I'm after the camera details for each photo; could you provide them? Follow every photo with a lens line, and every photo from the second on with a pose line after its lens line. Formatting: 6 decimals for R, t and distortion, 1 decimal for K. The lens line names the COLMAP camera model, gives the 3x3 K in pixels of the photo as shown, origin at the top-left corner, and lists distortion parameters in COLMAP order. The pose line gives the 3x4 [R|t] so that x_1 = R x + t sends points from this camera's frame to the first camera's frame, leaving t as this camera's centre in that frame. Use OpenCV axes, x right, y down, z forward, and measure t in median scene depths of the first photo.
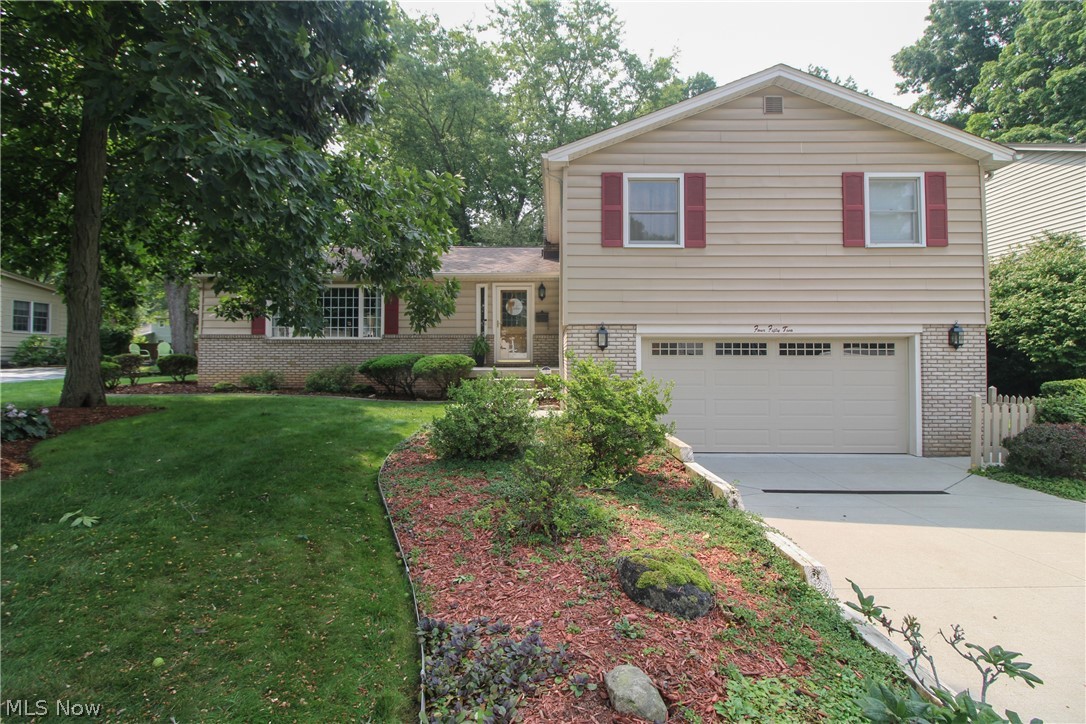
lens RADIAL K [[510.1, 0, 541.8], [0, 510.1, 360.7], [0, 0, 1]] dist [-0.011786, -0.000212]
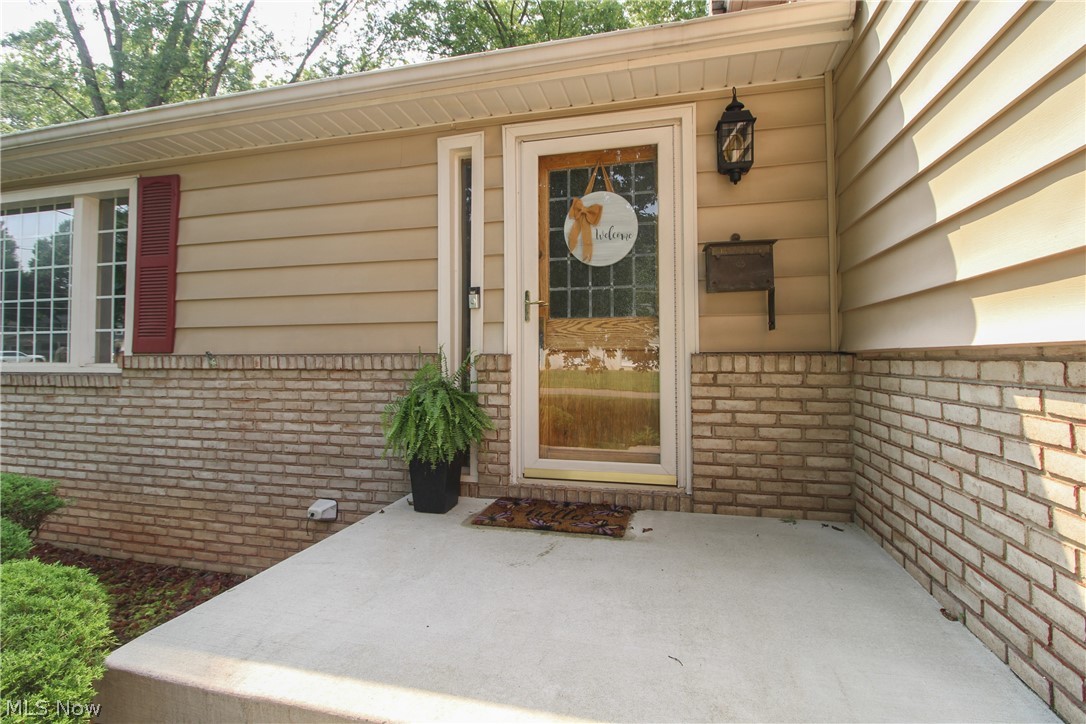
lens RADIAL K [[510.1, 0, 539.2], [0, 510.1, 354.1], [0, 0, 1]] dist [-0.011786, -0.000212]
pose [[0.969072, -0.002361, -0.246768, -0.025192], [0.000970, 0.999983, -0.005758, -0.049891], [0.246778, 0.005340, 0.969057, 0.783524]]
